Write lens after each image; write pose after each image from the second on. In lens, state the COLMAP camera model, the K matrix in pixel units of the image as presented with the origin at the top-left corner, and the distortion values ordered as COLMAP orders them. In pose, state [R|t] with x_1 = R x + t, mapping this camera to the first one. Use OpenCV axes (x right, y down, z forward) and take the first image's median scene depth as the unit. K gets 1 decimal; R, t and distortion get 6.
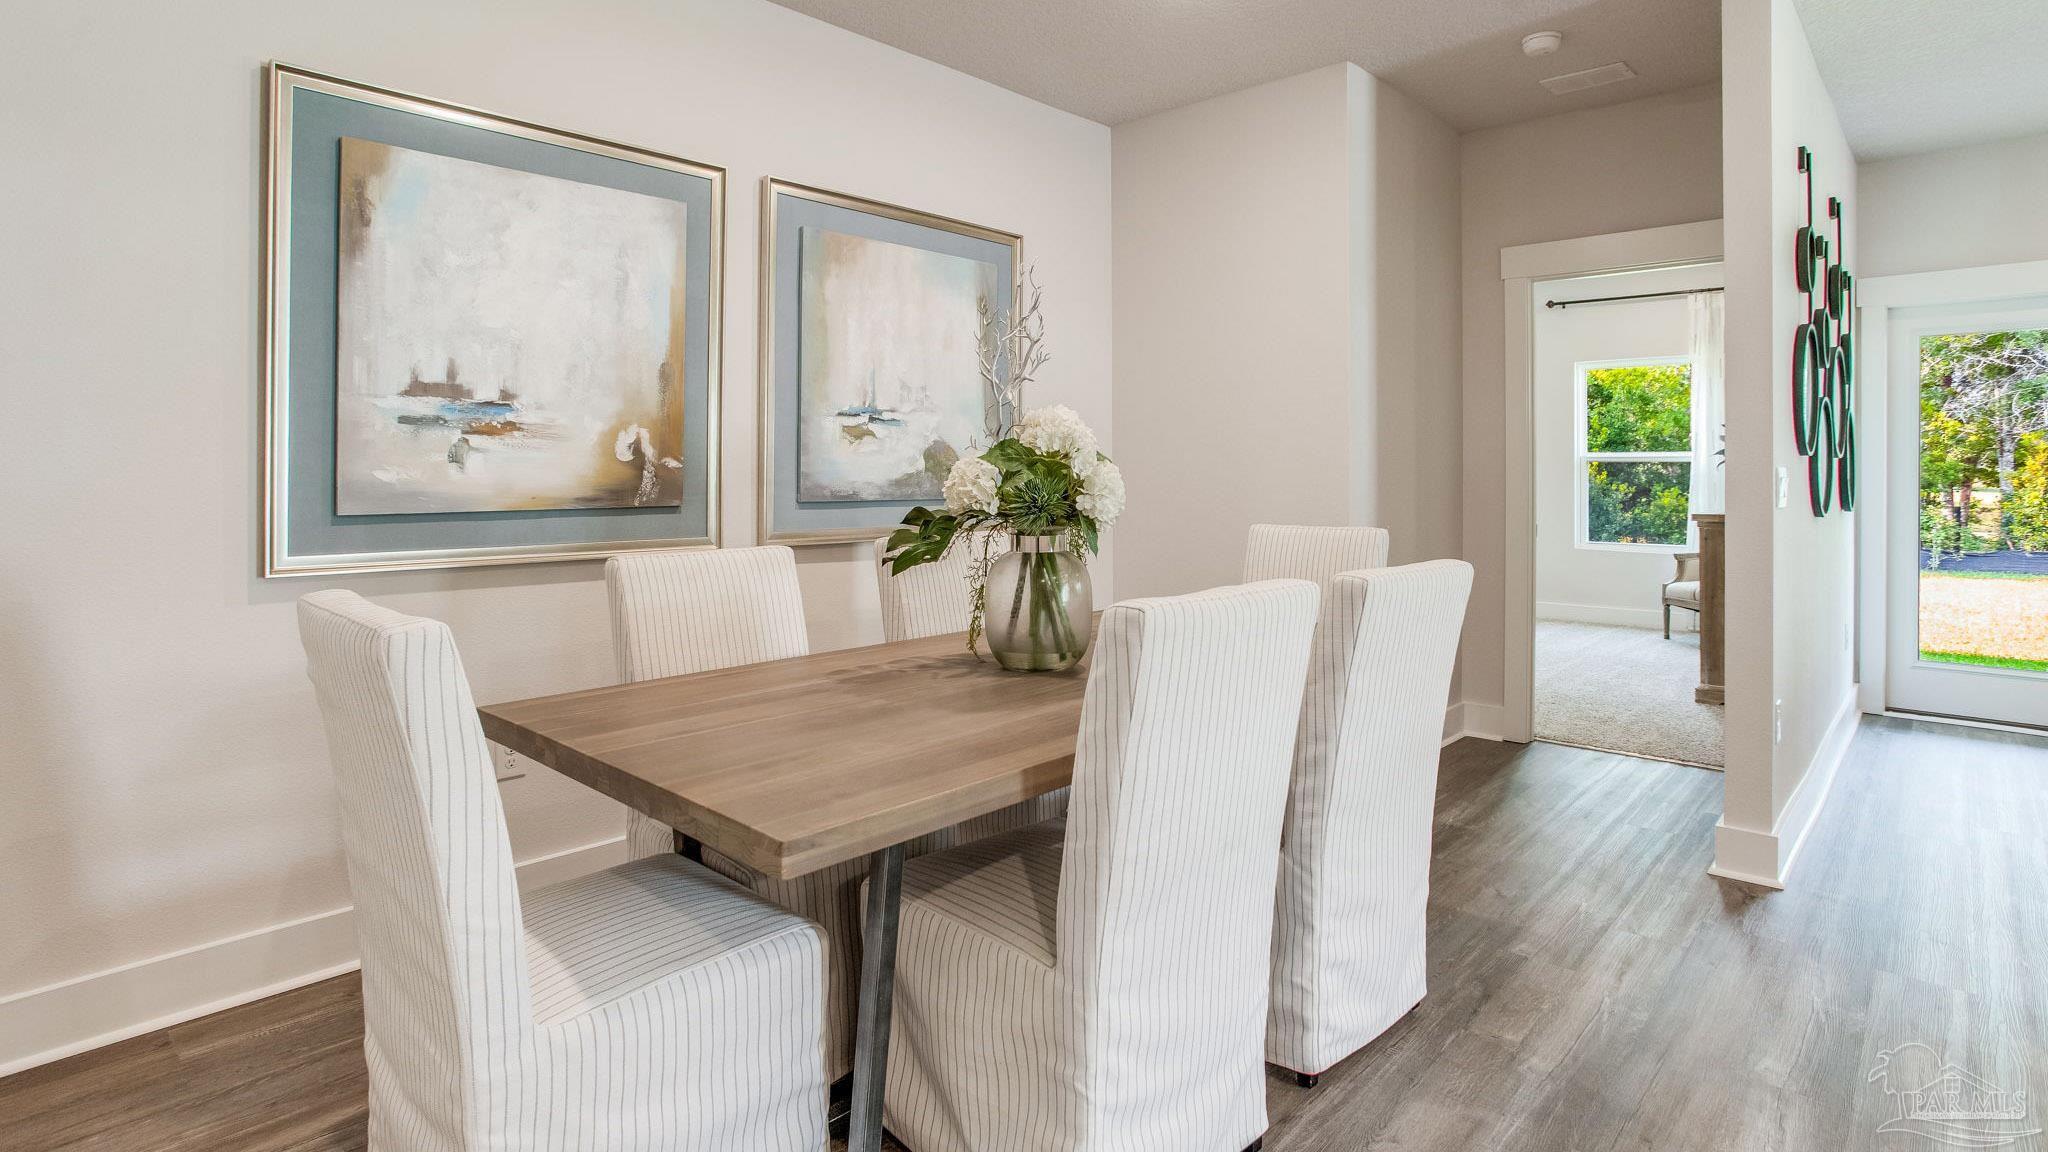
lens RADIAL K [[1007.2, 0, 926.1], [0, 1007.2, 471.5], [0, 0, 1]] dist [-0.016474, 0.001650]
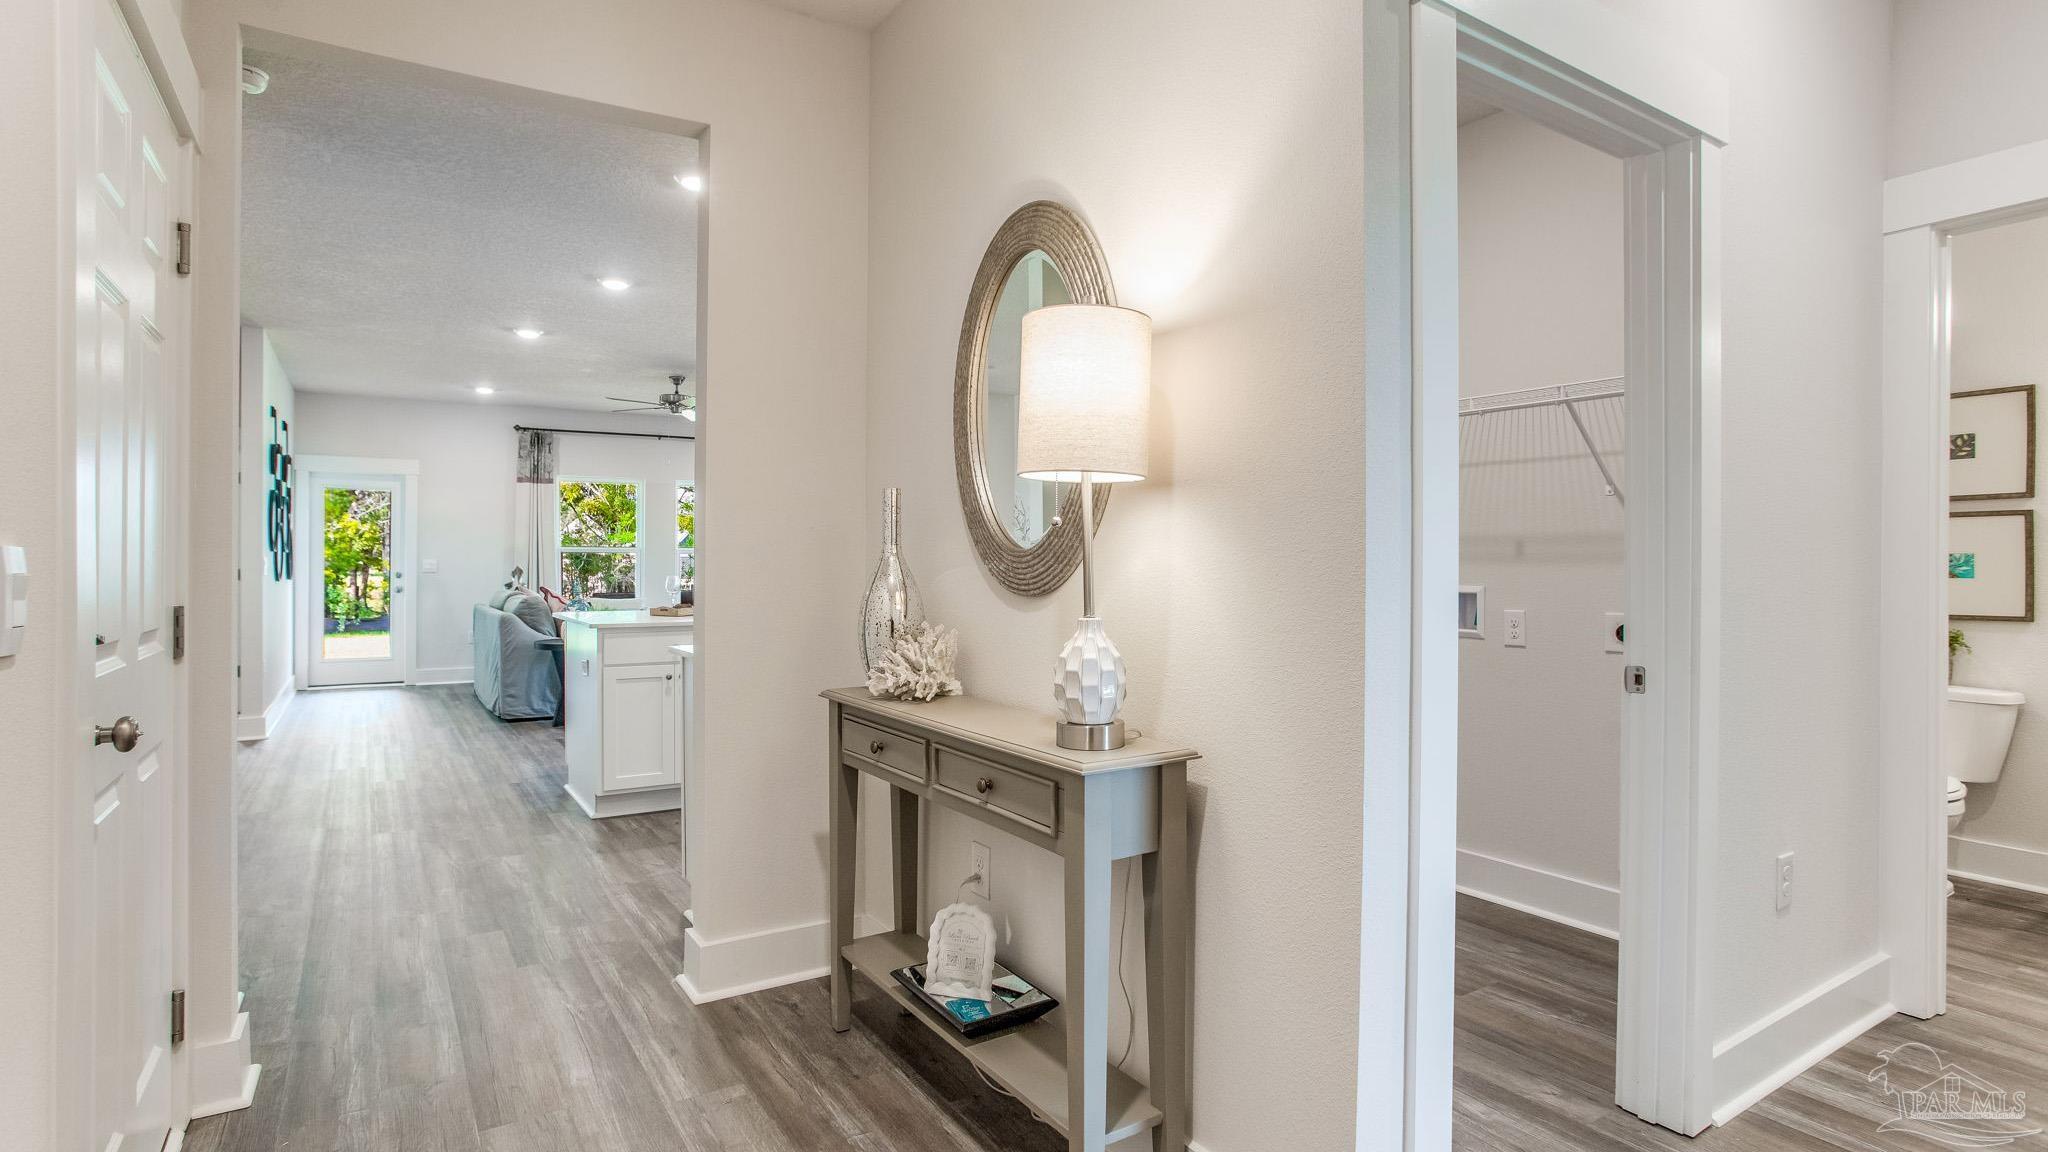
lens RADIAL K [[1007.2, 0, 1007.5], [0, 1007.2, 577.3], [0, 0, 1]] dist [-0.016474, 0.001650]
pose [[0.191987, -0.008760, 0.981358, -0.692060], [-0.010409, 0.999886, 0.010962, -0.000331], [-0.981342, -0.012319, 0.191874, -0.722739]]
